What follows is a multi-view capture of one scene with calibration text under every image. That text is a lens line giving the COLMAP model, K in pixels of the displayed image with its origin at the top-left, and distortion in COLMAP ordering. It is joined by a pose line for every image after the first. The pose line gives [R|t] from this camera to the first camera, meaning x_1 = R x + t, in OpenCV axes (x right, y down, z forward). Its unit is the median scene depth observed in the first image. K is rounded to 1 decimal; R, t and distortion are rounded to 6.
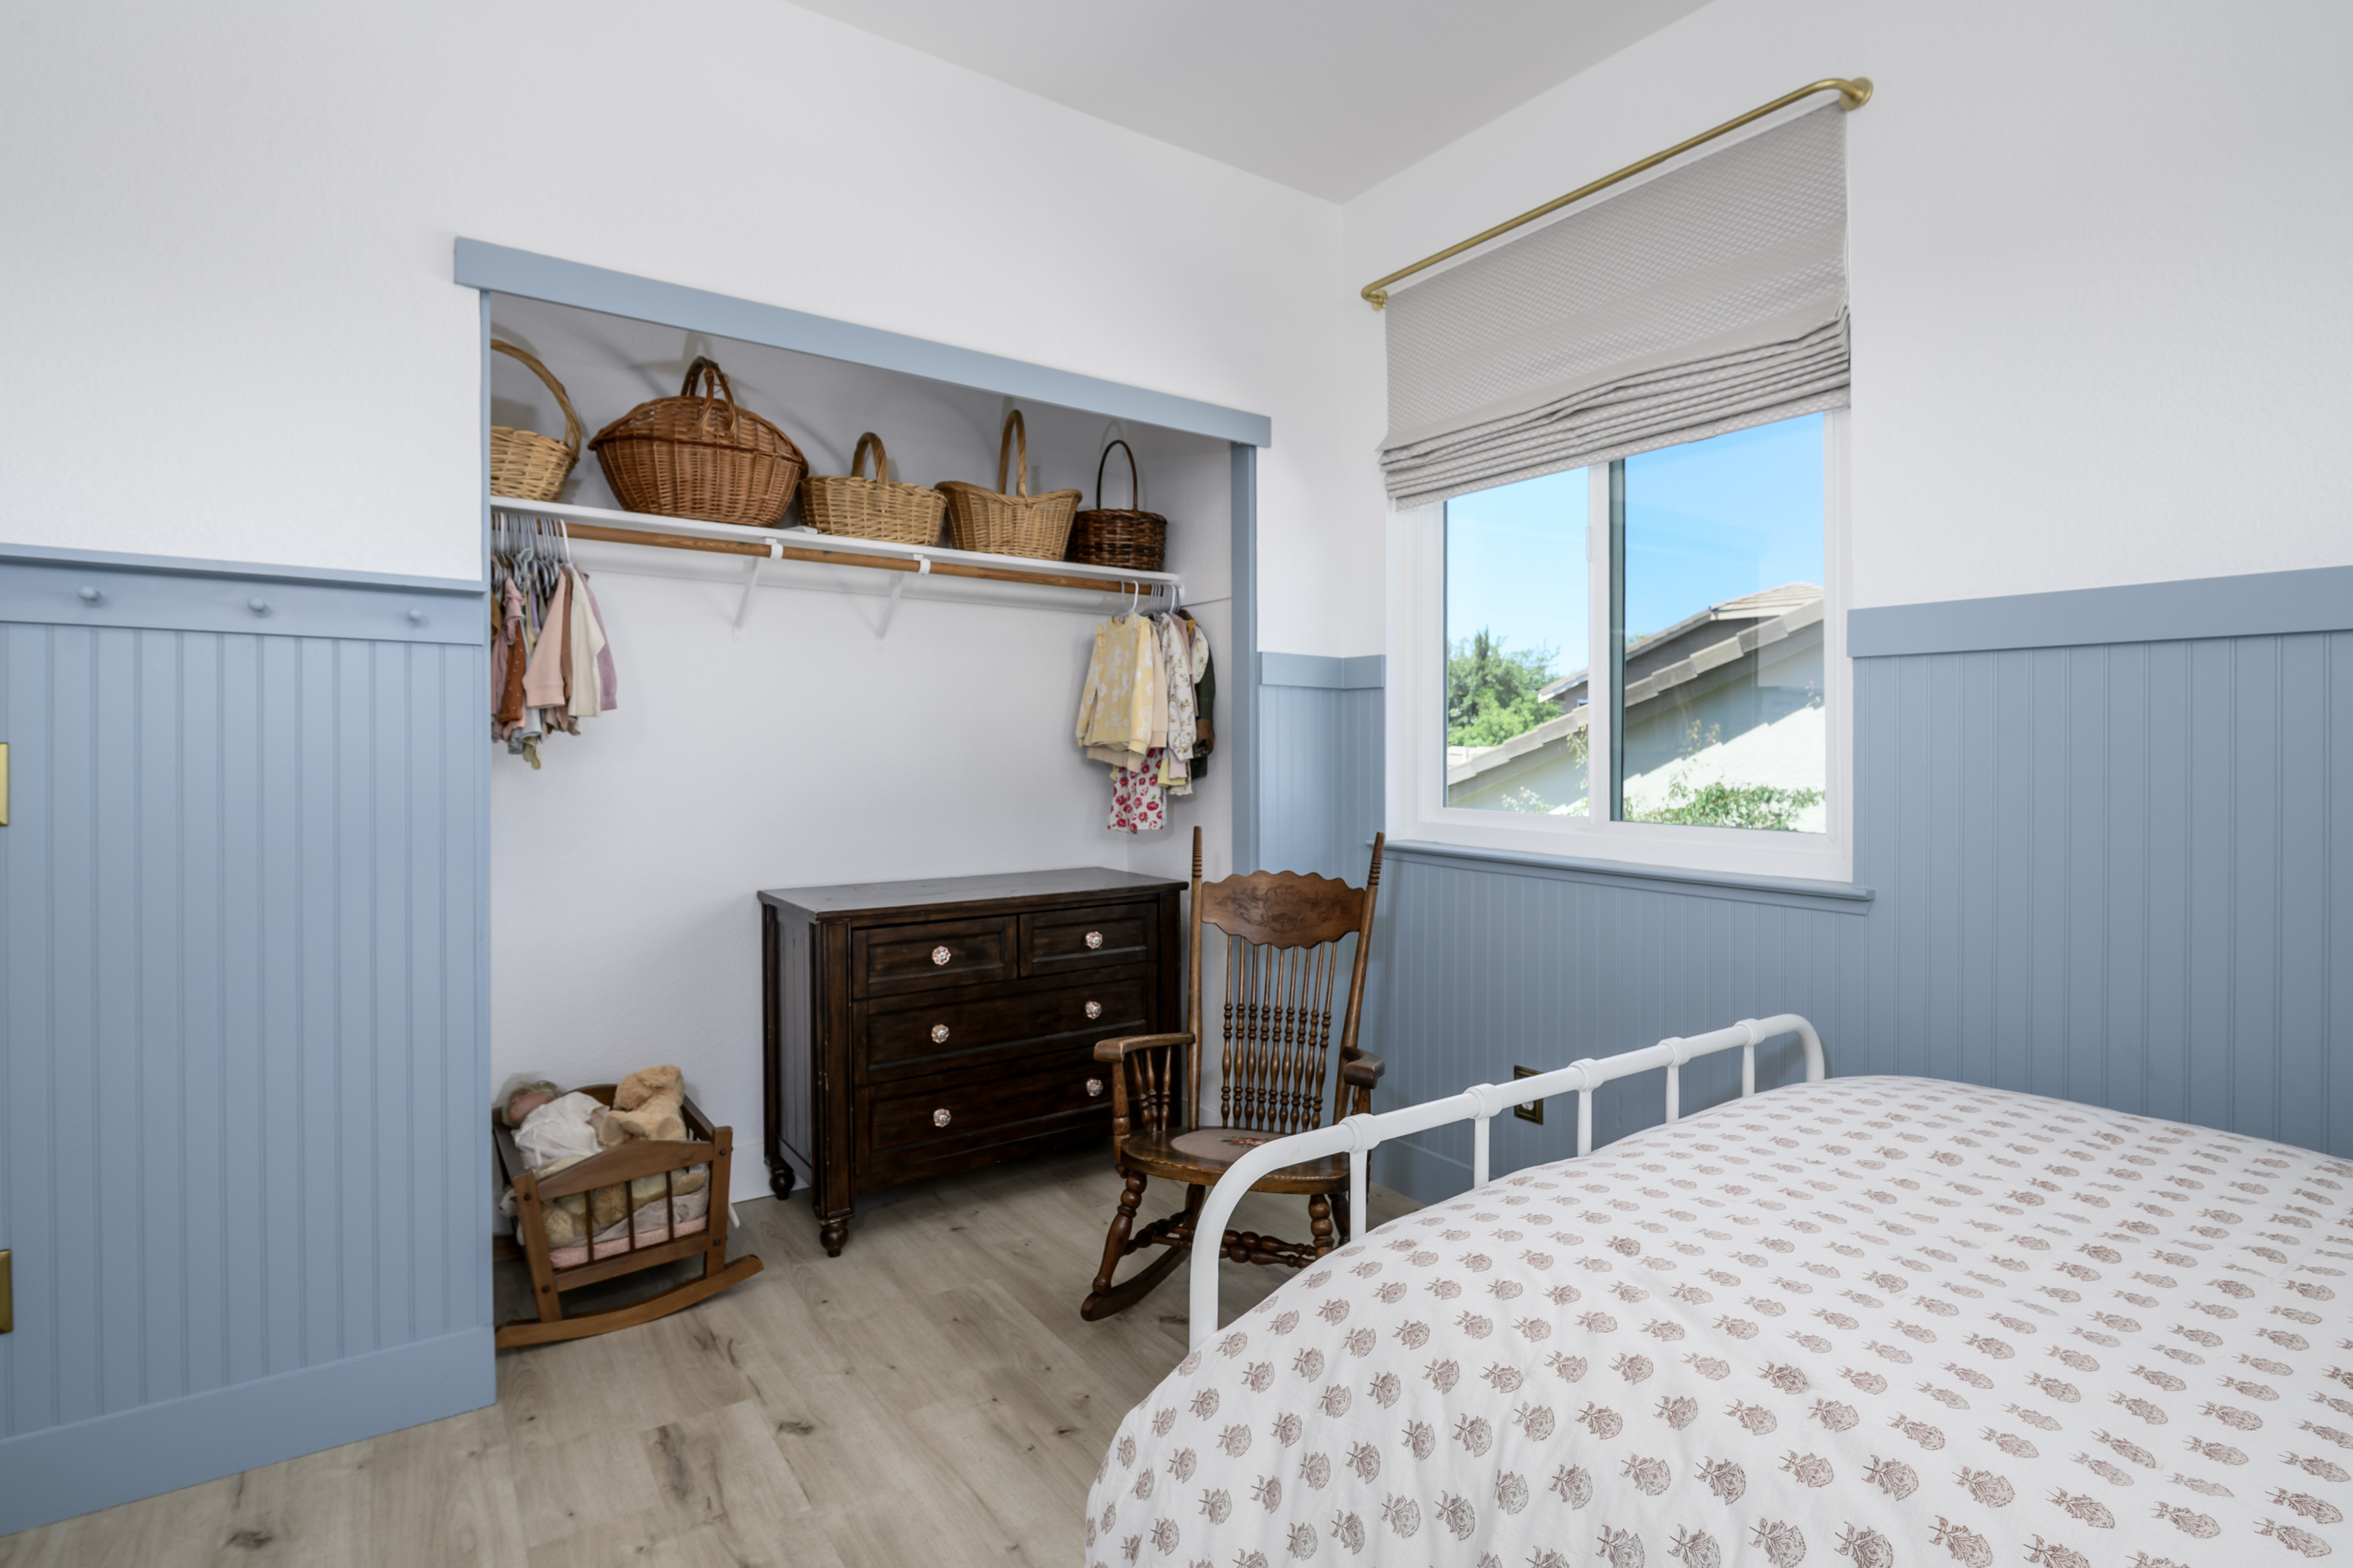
lens RADIAL K [[1125.4, 0, 1176.5], [0, 1125.4, 784.0], [0, 0, 1]] dist [-0.002245, -0.001387]
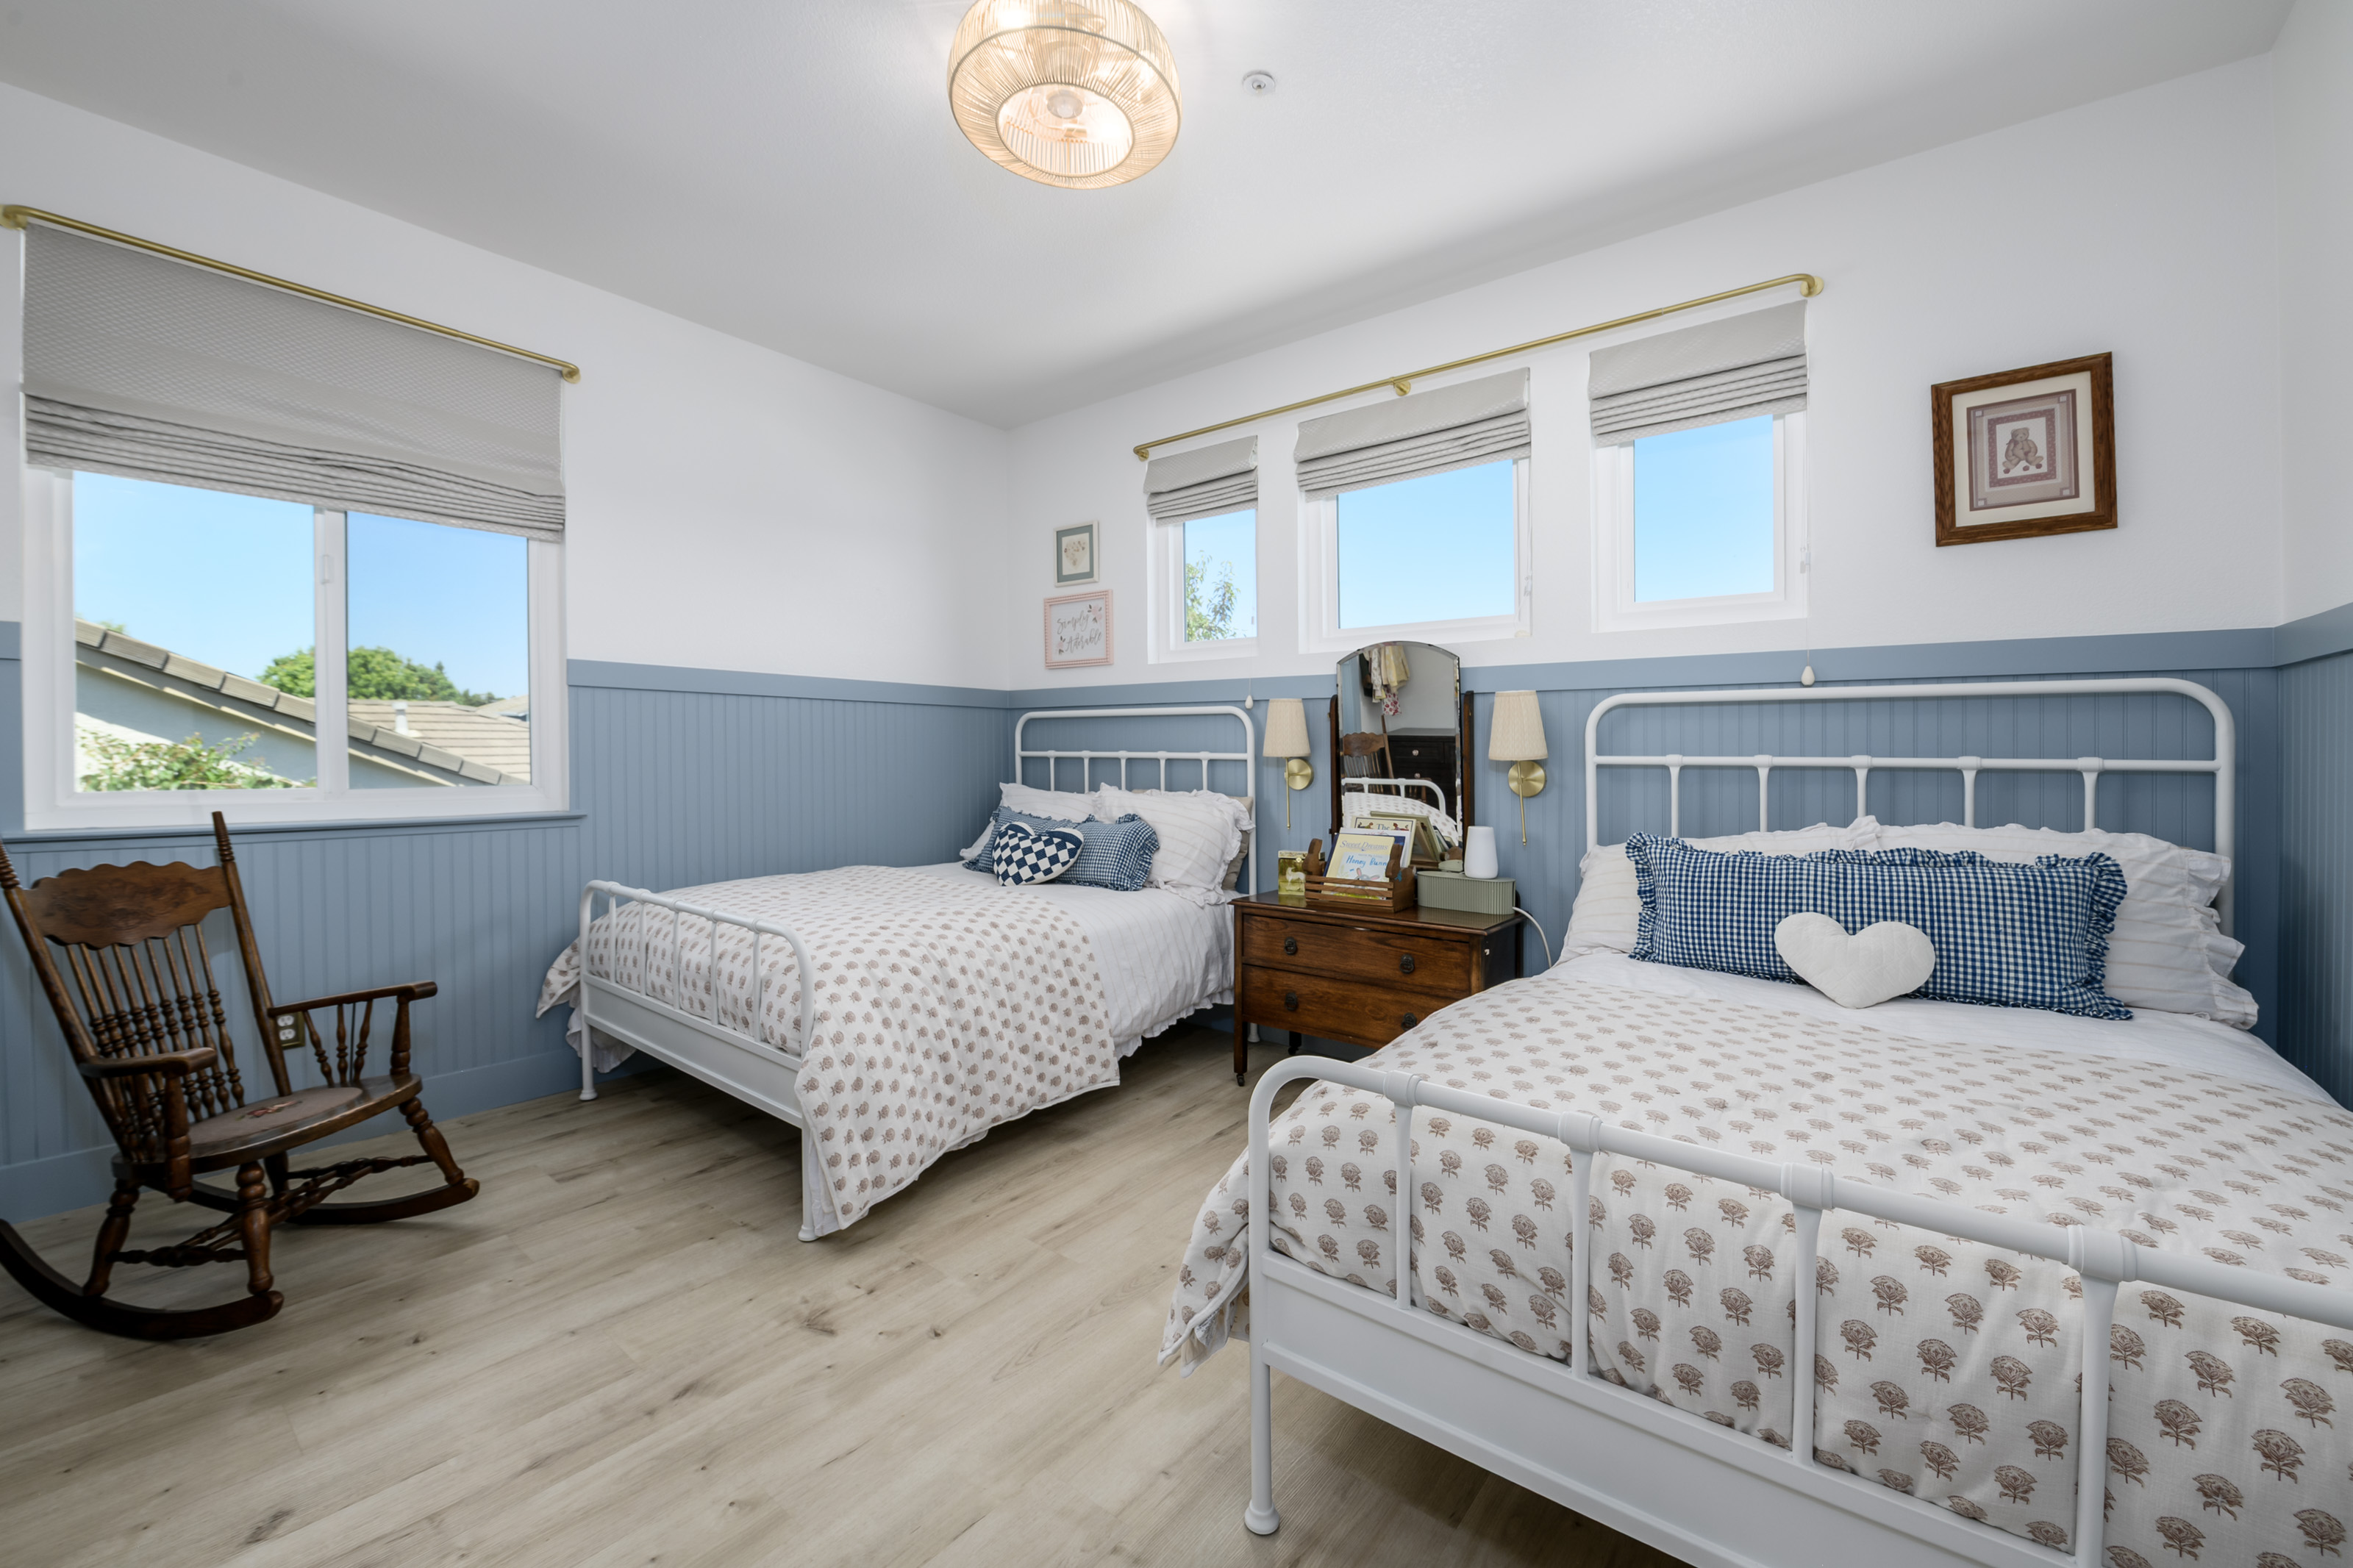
lens RADIAL K [[959.2, 0, 1168.5], [0, 959.2, 733.3], [0, 0, 1]] dist [-0.011927, -0.000425]
pose [[-0.270678, 0.009557, 0.962622, -0.942420], [0.022705, 0.999736, -0.003541, -0.005625], [-0.962402, 0.020898, -0.270824, 0.408842]]
